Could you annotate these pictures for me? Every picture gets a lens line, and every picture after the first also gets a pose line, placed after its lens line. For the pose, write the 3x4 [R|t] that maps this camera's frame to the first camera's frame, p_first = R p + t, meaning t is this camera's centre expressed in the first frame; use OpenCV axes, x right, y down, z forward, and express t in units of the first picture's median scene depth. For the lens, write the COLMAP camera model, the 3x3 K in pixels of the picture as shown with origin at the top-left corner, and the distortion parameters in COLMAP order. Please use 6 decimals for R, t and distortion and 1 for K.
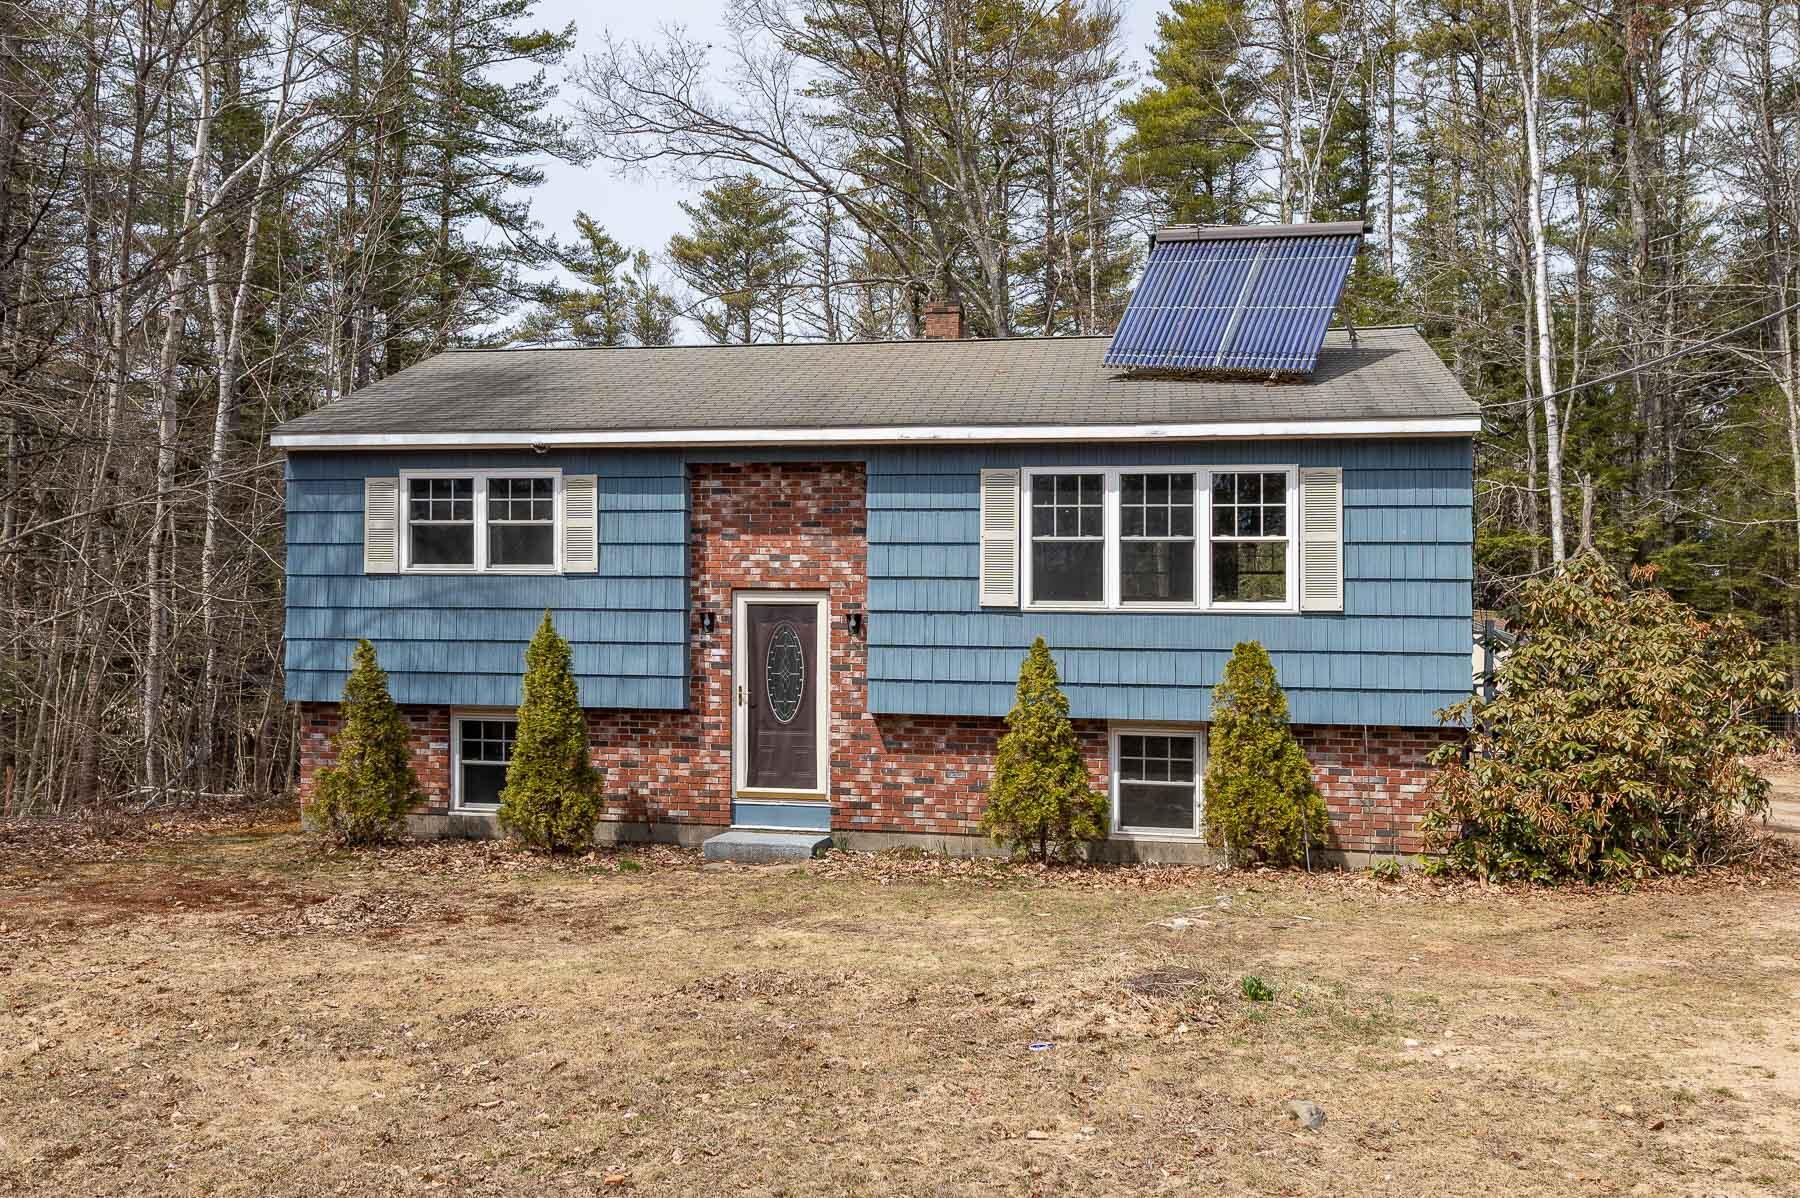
lens RADIAL K [[1202.5, 0, 1022.0], [0, 1202.5, 594.2], [0, 0, 1]] dist [0.030291, -0.016072]
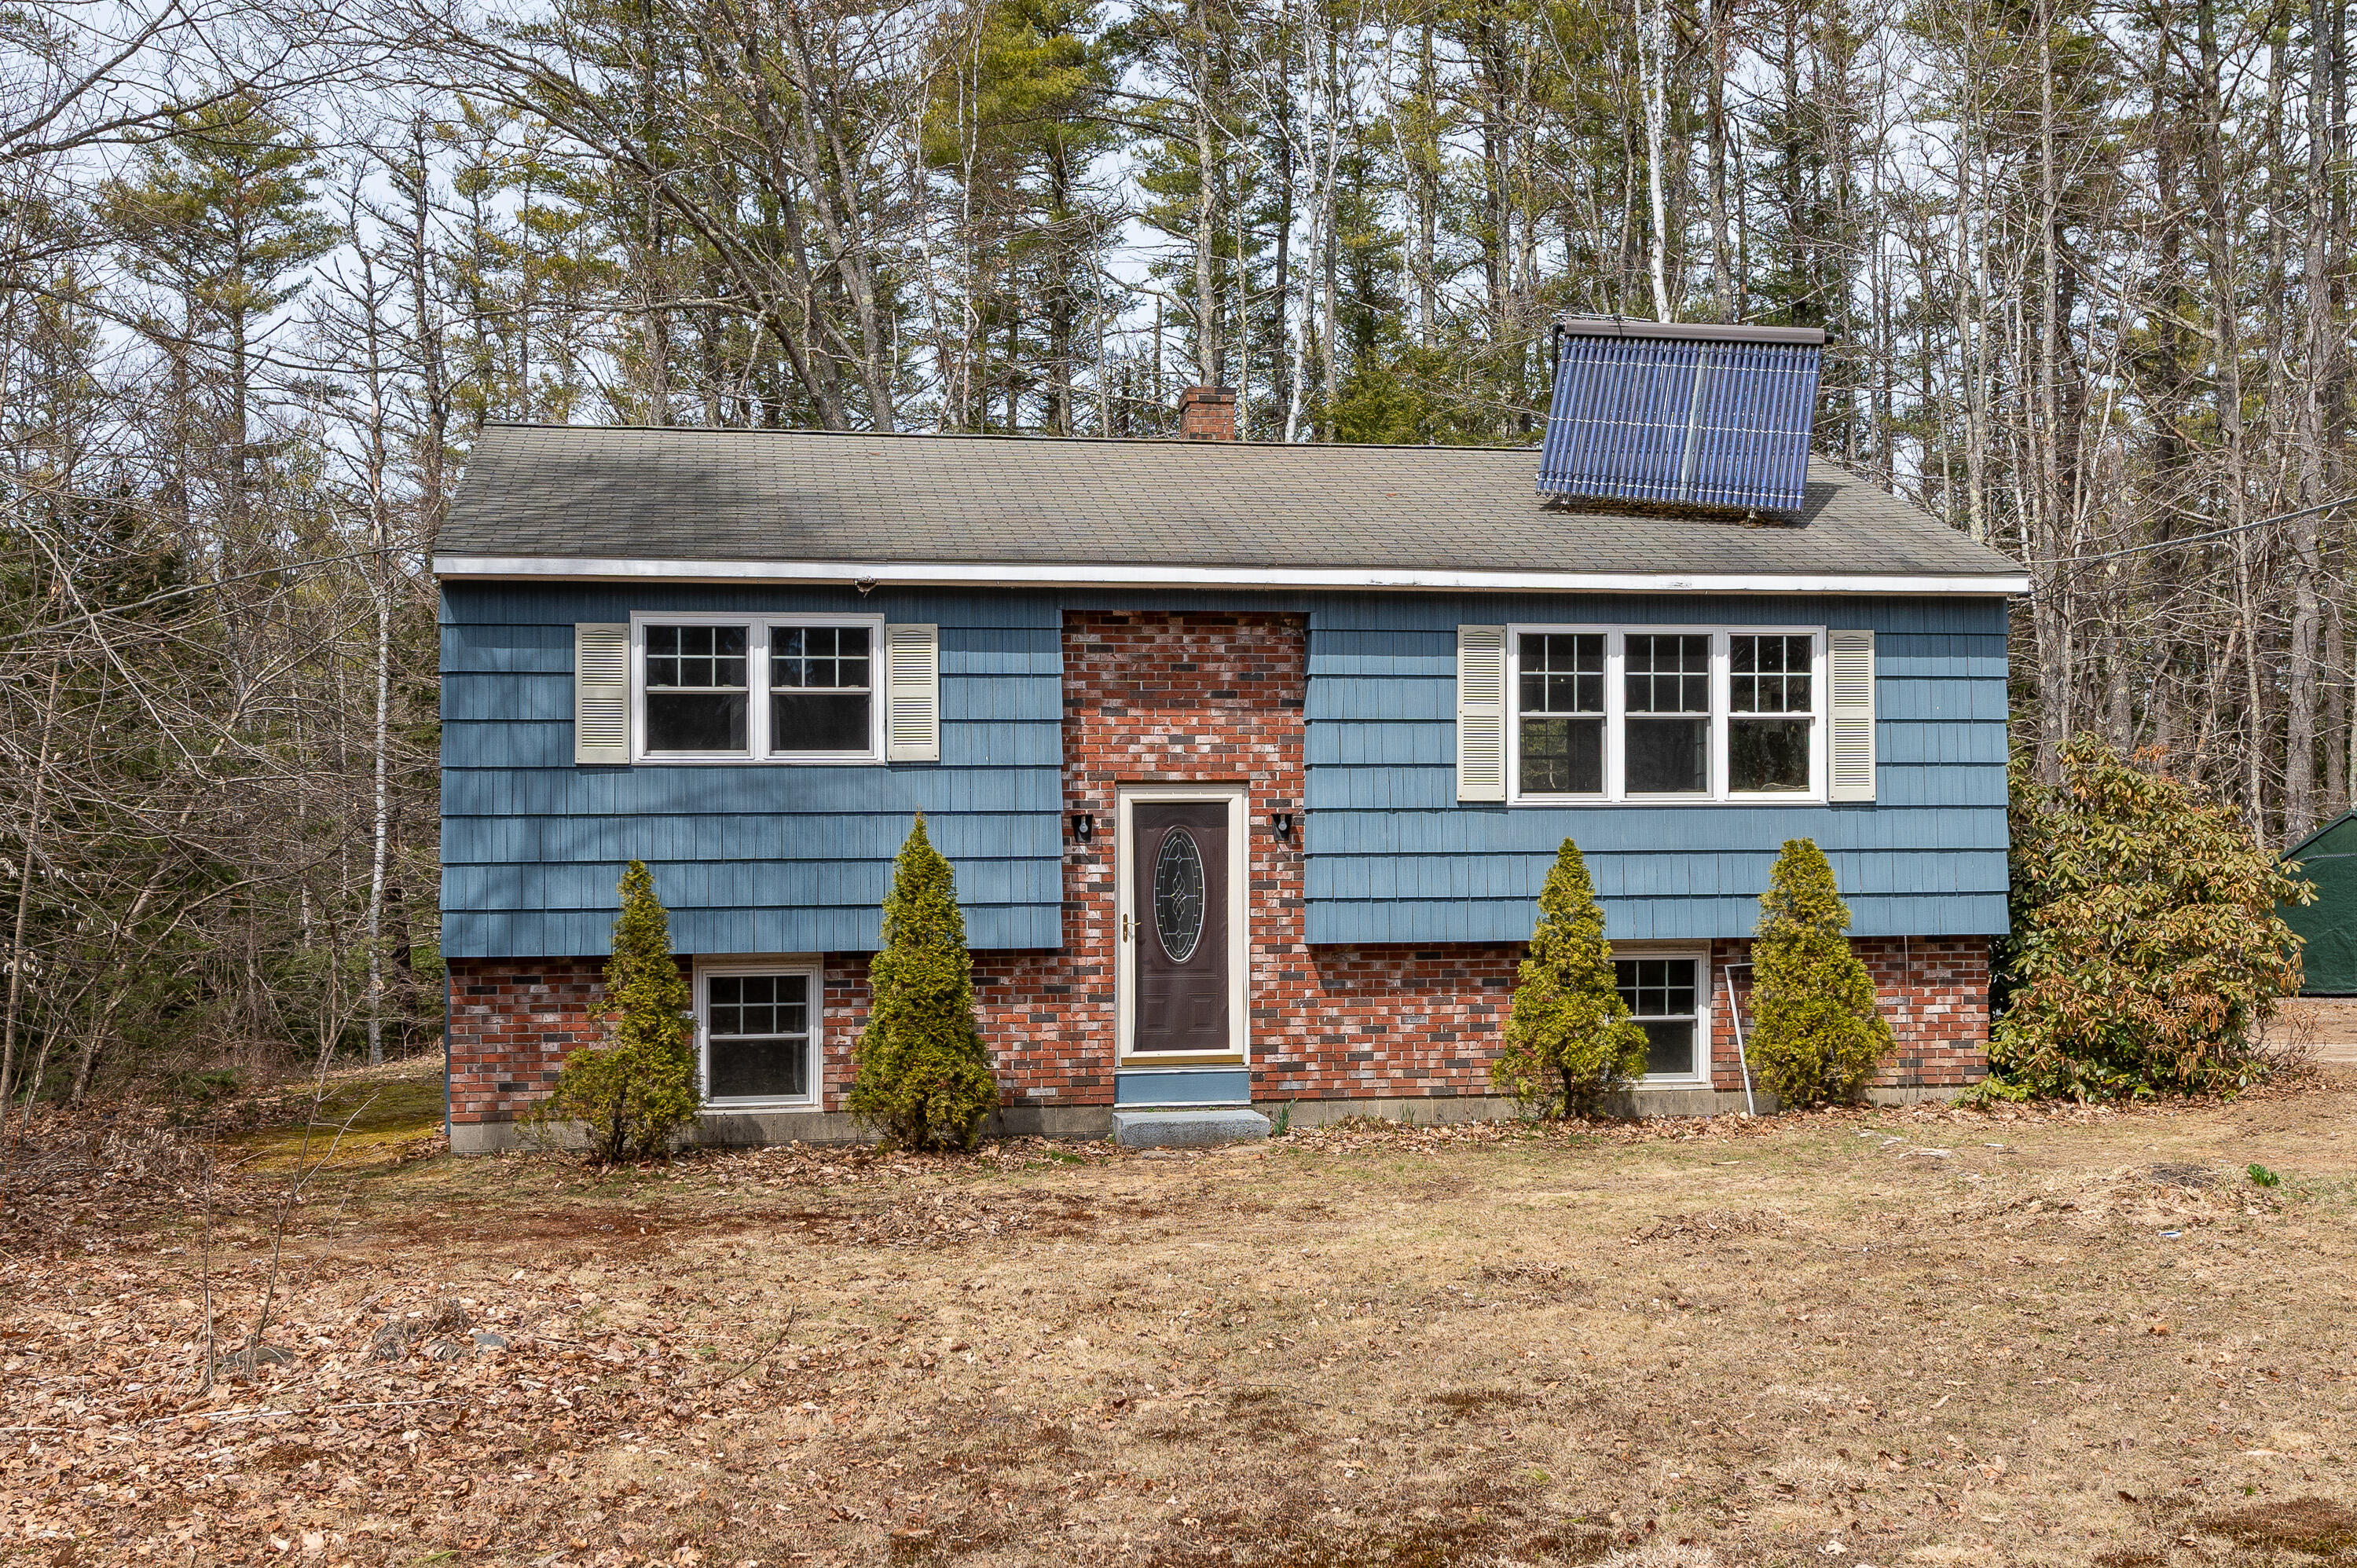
lens RADIAL K [[1896.4, 0, 1164.9], [0, 1896.4, 803.1], [0, 0, 1]] dist [0.024316, -0.004864]
pose [[0.954900, -0.012591, 0.296660, -0.563406], [0.010966, 0.999914, 0.007141, 0.000360], [-0.296725, -0.003565, 0.954956, -0.114217]]
